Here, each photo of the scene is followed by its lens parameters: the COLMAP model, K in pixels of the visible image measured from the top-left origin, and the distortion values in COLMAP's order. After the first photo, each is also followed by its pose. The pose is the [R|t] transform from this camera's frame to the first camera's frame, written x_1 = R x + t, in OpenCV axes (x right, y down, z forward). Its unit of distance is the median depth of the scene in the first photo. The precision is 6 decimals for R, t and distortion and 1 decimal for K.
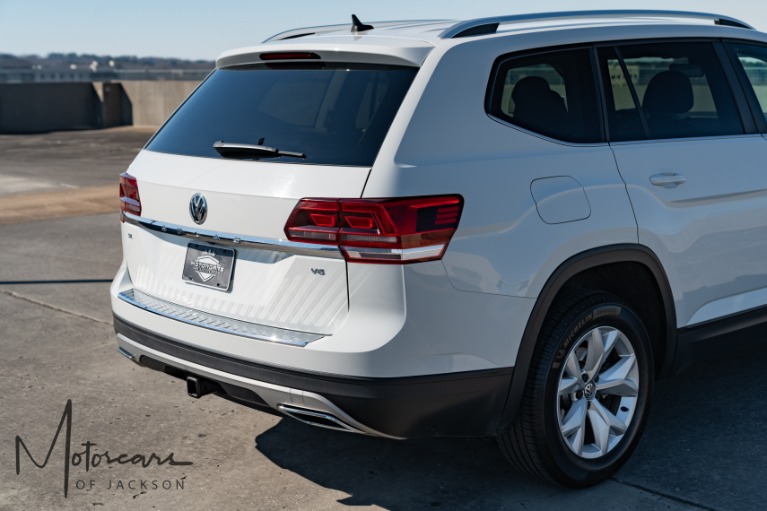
lens RADIAL K [[1144.5, 0, 383.5], [0, 1144.5, 255.5], [0, 0, 1]] dist [0.140200, 0.018198]
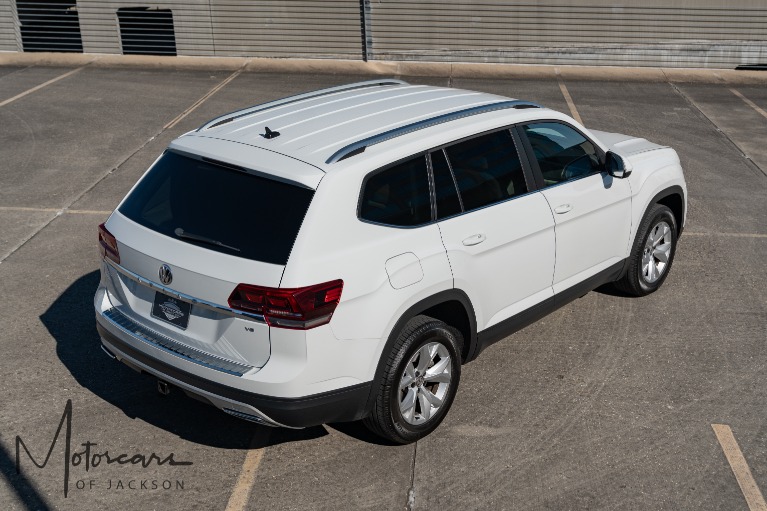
lens RADIAL K [[1144.5, 0, 383.5], [0, 1144.5, 255.5], [0, 0, 1]] dist [0.140200, 0.018198]
pose [[0.991763, -0.001827, 0.128070, -0.071787], [-0.021133, 0.983861, 0.177684, -0.341070], [-0.126328, -0.178927, 0.975718, -0.504764]]
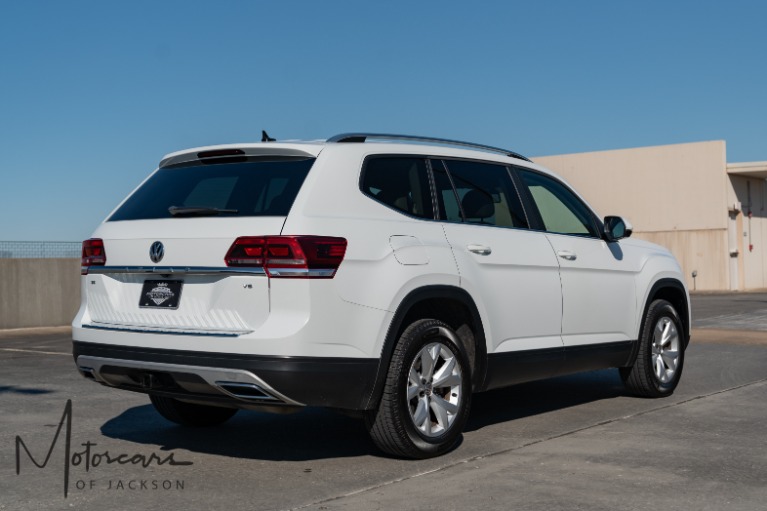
lens RADIAL K [[1144.5, 0, 383.5], [0, 1144.5, 255.5], [0, 0, 1]] dist [0.140200, 0.018198]
pose [[0.987894, 0.025714, 0.152986, -0.102743], [0.001069, 0.985015, -0.172466, 0.209450], [-0.155128, 0.170541, 0.973063, -0.421551]]
